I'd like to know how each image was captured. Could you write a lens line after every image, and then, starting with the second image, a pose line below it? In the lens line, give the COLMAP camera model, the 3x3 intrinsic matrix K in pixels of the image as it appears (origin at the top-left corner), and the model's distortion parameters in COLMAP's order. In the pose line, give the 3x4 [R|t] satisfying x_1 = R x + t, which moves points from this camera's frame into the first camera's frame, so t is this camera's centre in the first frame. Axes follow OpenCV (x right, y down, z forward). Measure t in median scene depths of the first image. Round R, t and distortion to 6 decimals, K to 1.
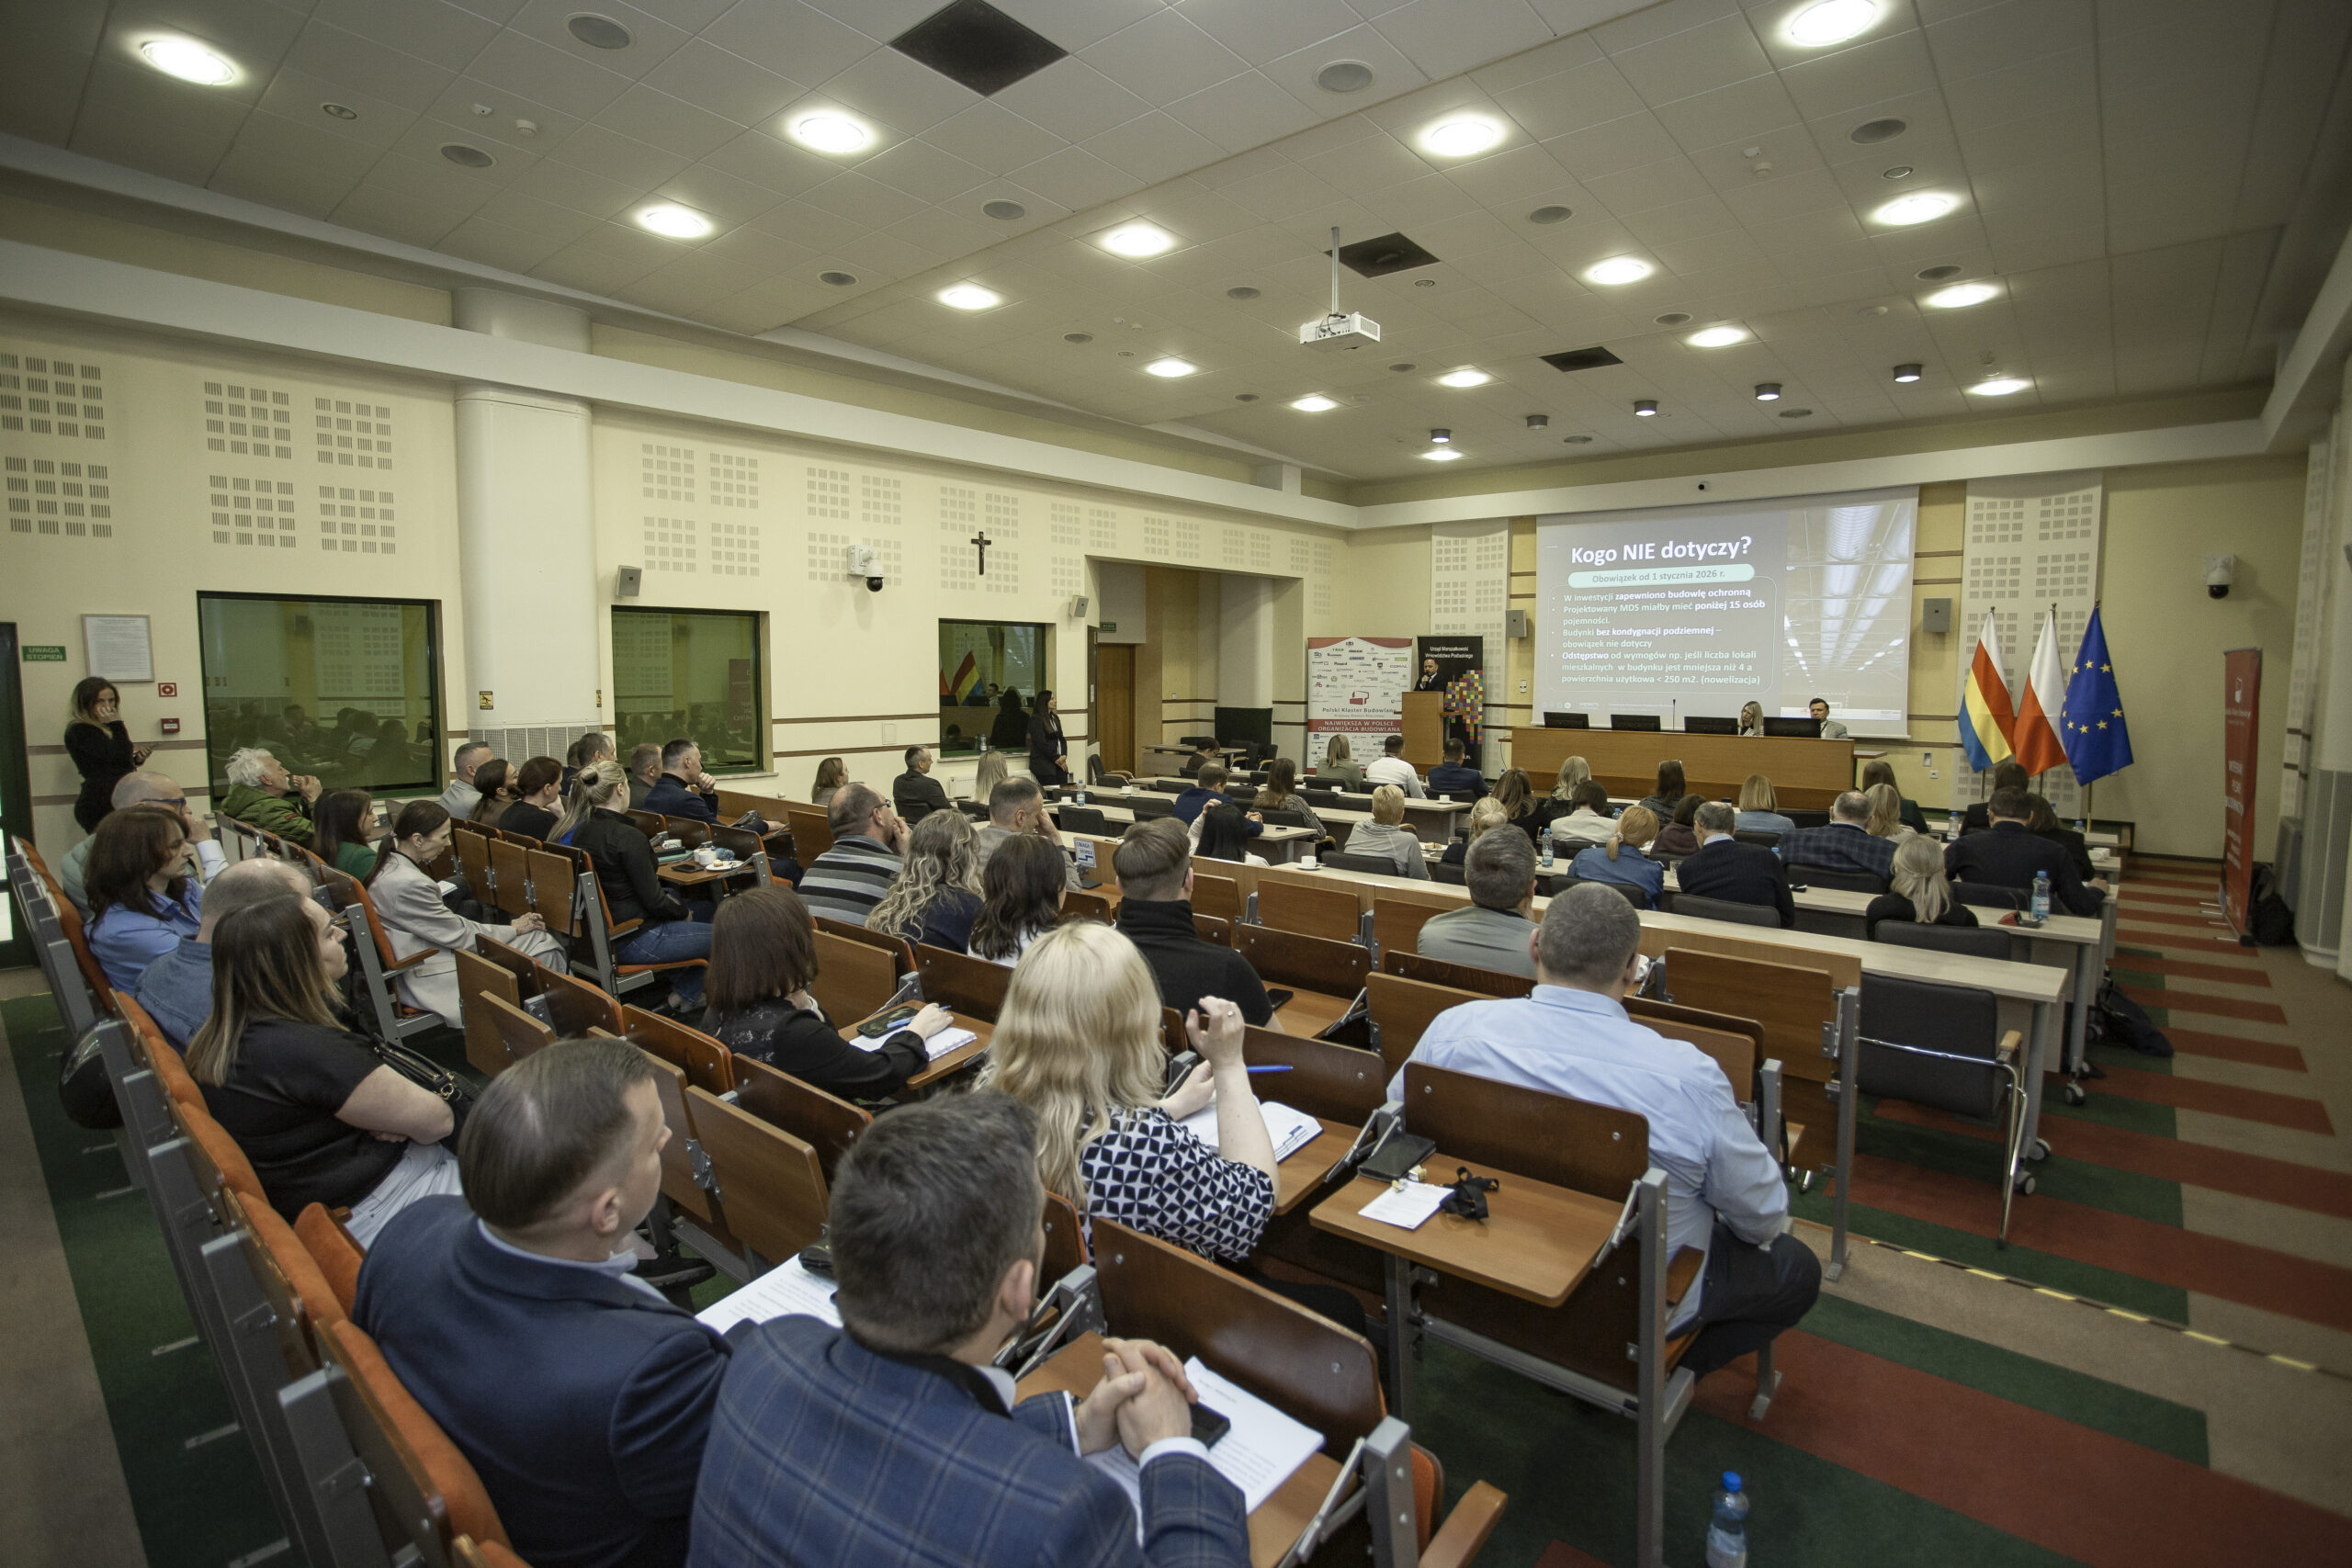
lens RADIAL K [[1159.6, 0, 1166.5], [0, 1159.6, 780.8], [0, 0, 1]] dist [-0.013974, 0.001174]
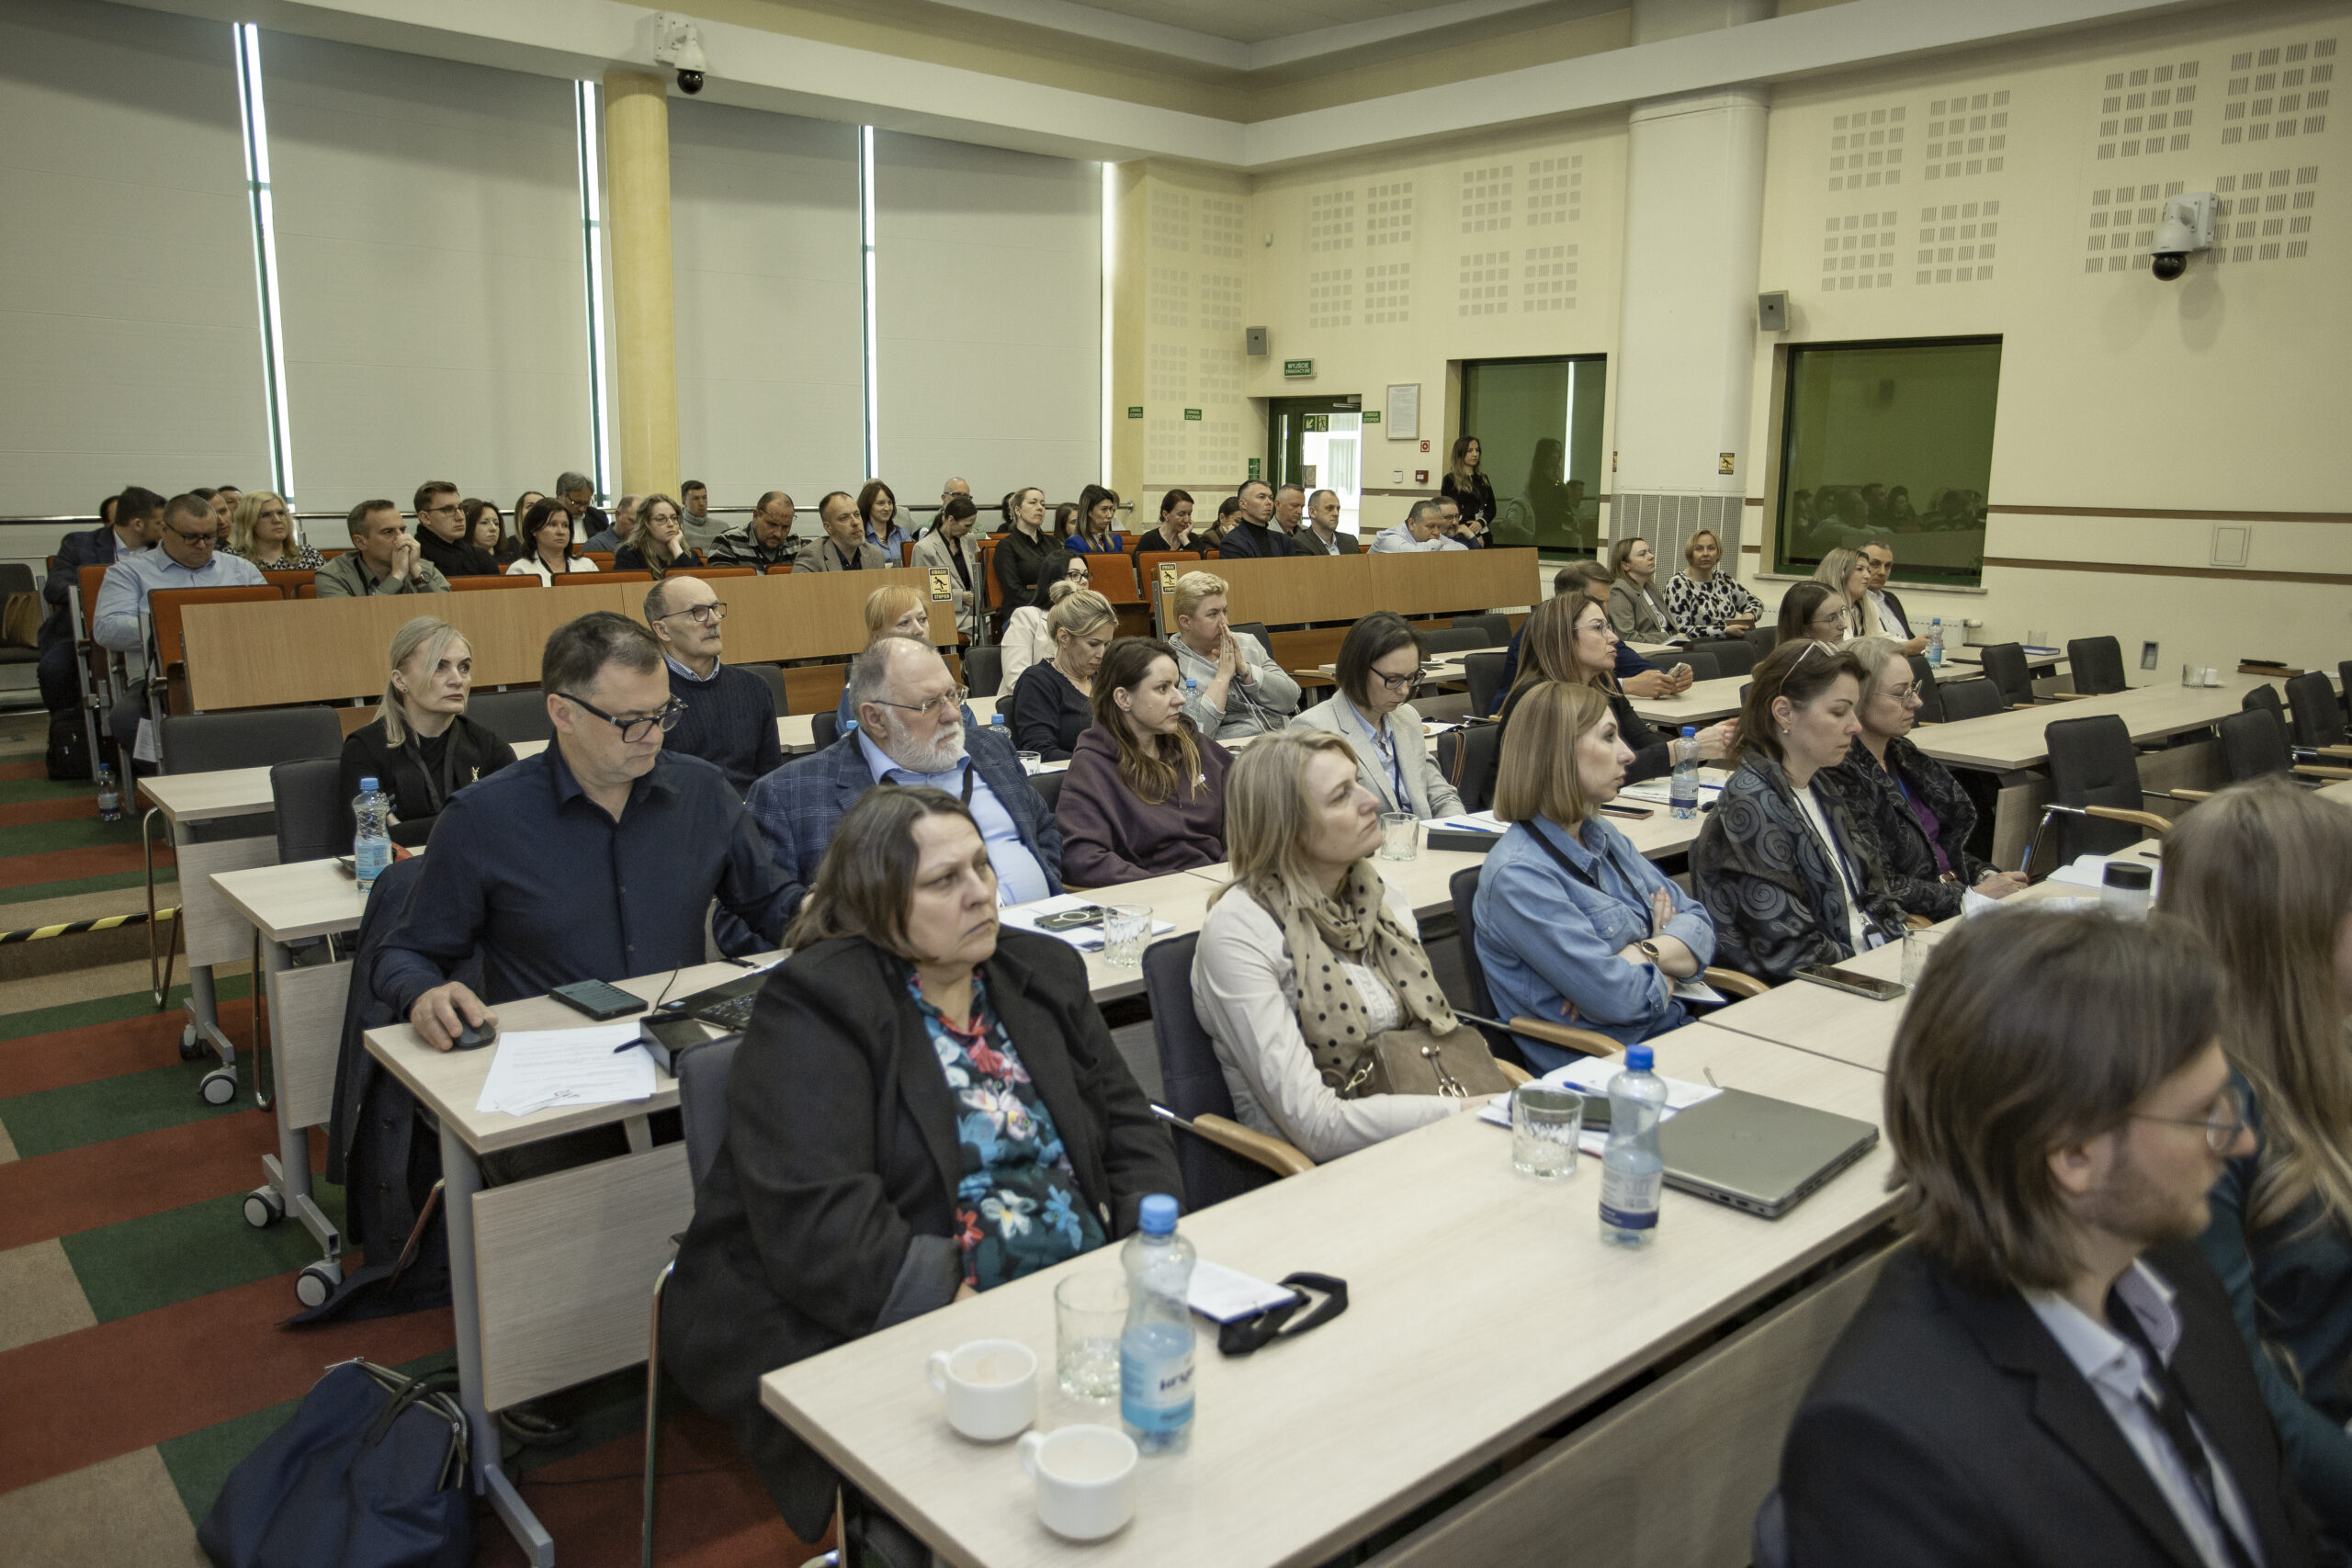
lens RADIAL K [[1718.2, 0, 1184.7], [0, 1718.2, 725.1], [0, 0, 1]] dist [0.027366, 0.015874]
pose [[-0.098789, 0.161920, -0.981847, 0.644452], [-0.098951, 0.980185, 0.171602, -0.052391], [0.990177, 0.114107, -0.080809, 0.631806]]
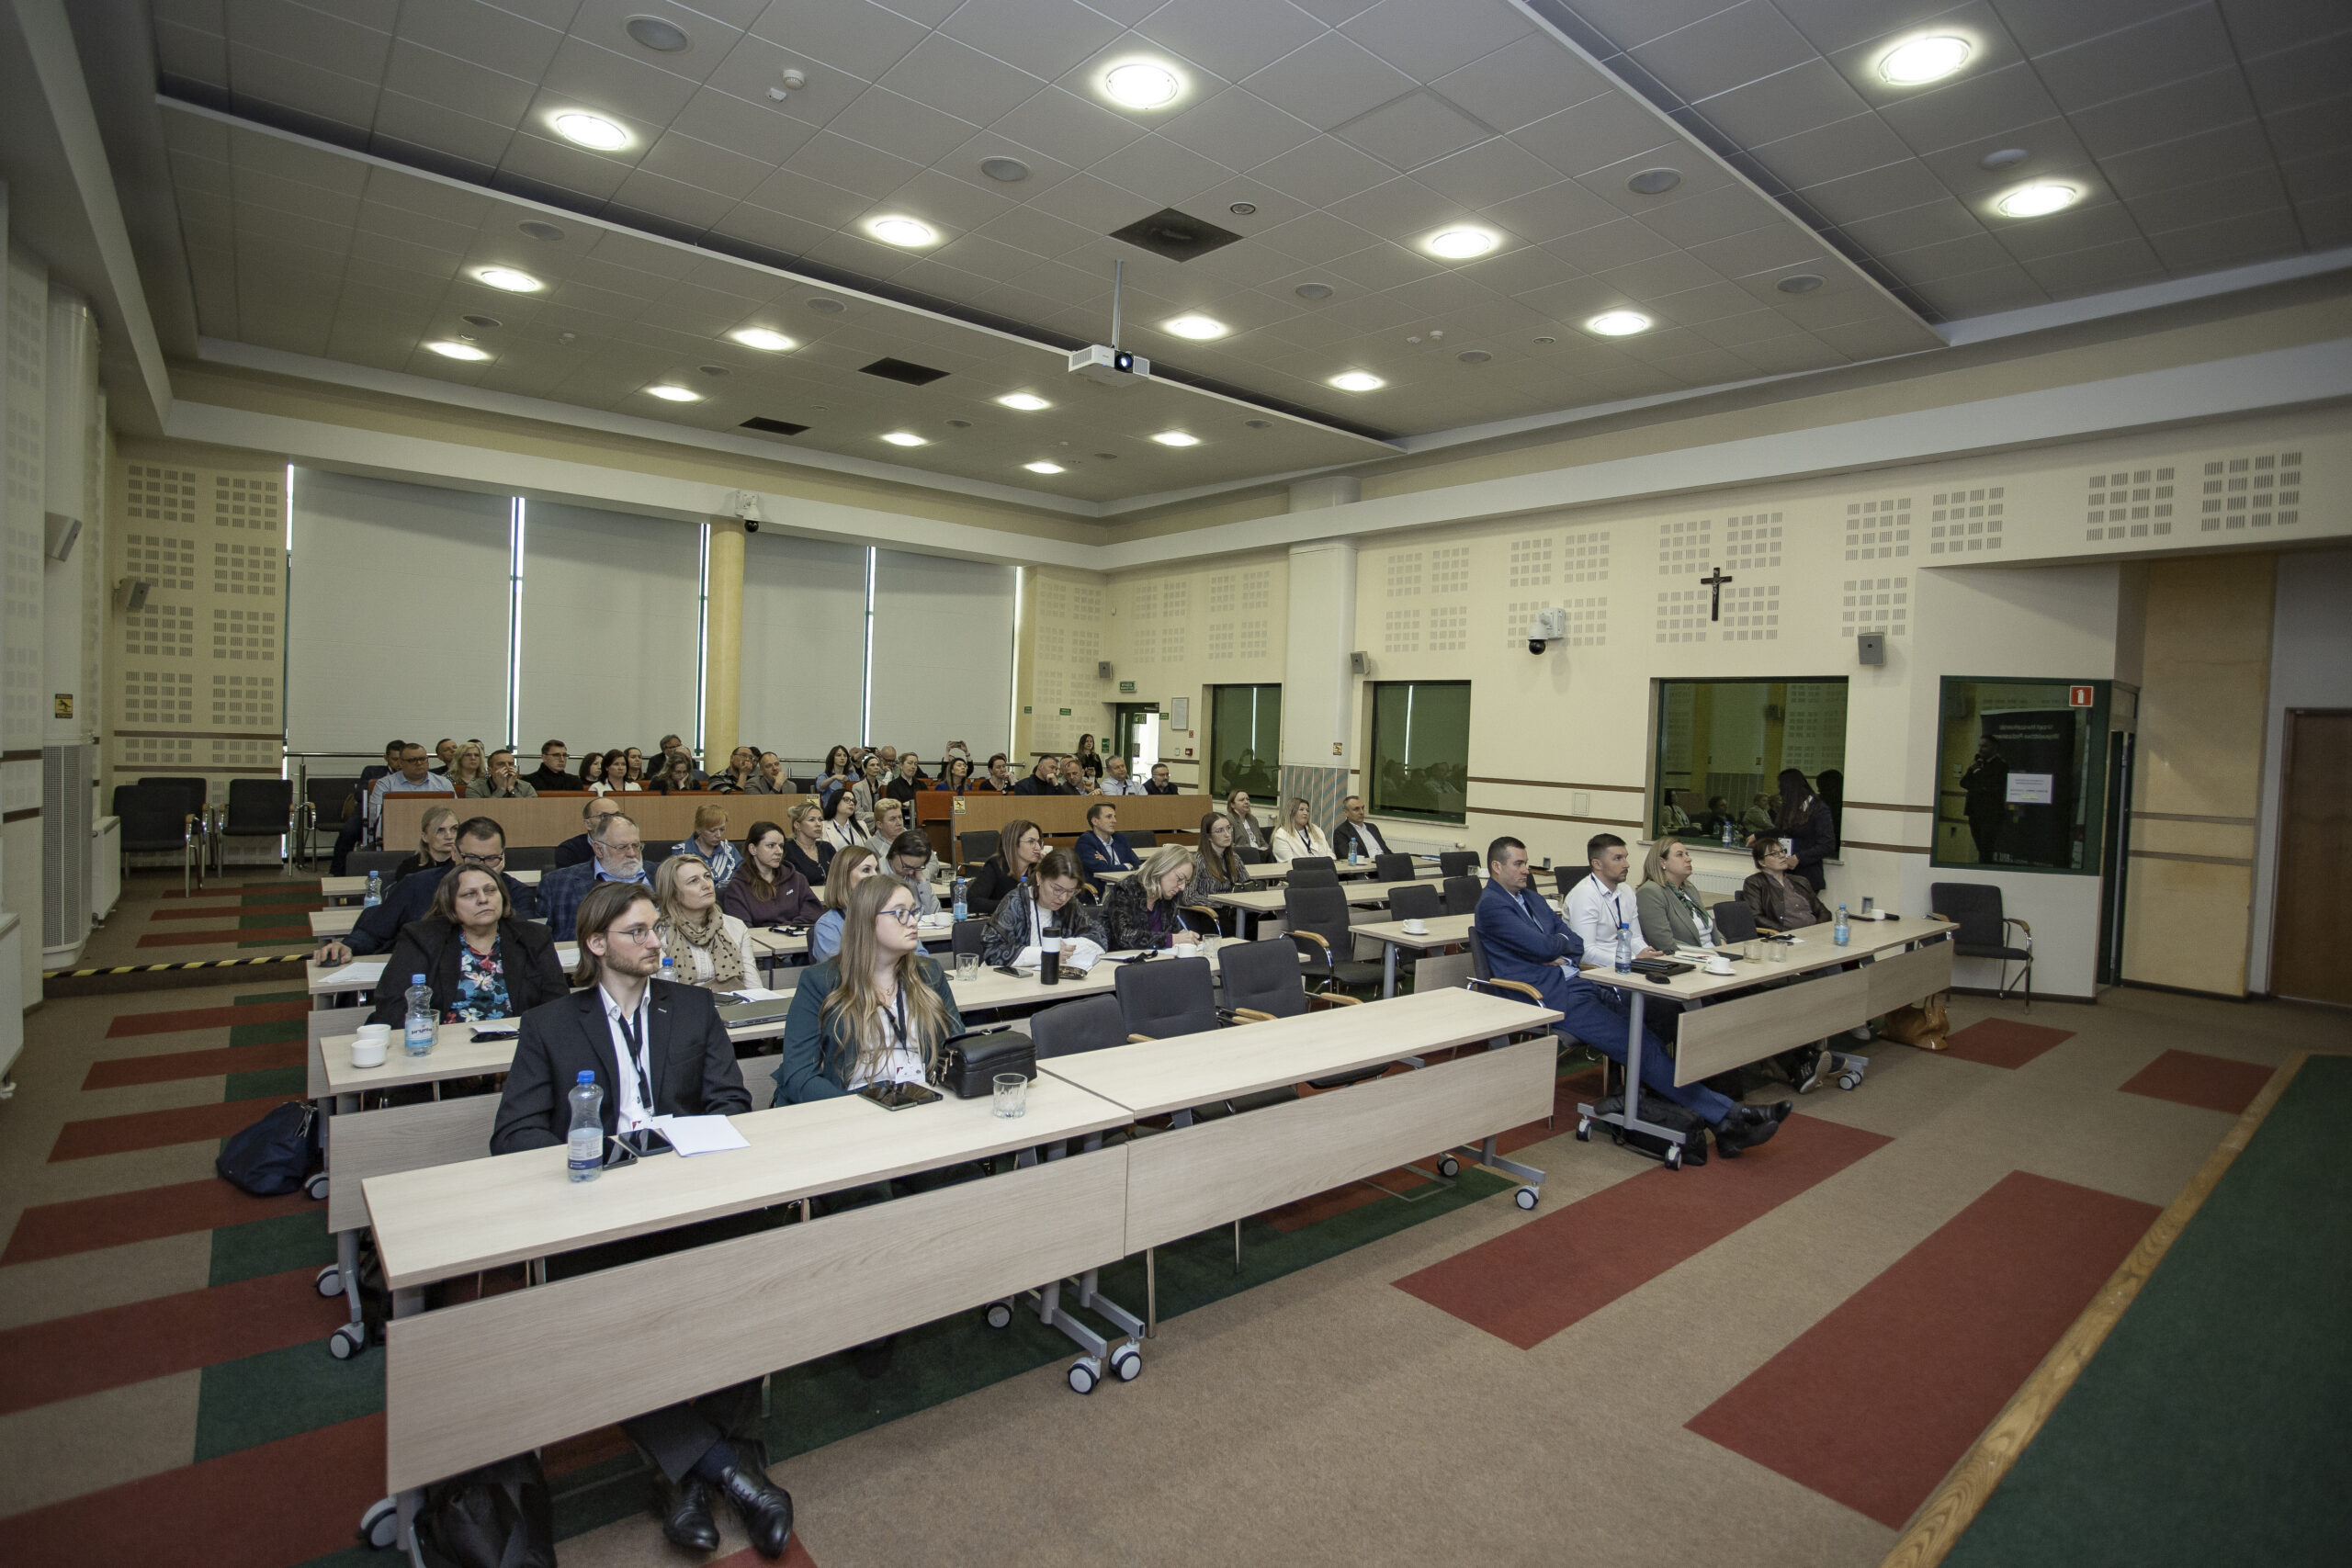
lens RADIAL K [[1159.6, 0, 1164.0], [0, 1159.6, 770.4], [0, 0, 1]] dist [-0.013974, 0.001174]
pose [[-0.142914, 0.034719, -0.989126, 0.771457], [-0.123827, 0.990905, 0.052672, -0.079224], [0.981959, 0.130008, -0.137315, 0.841069]]
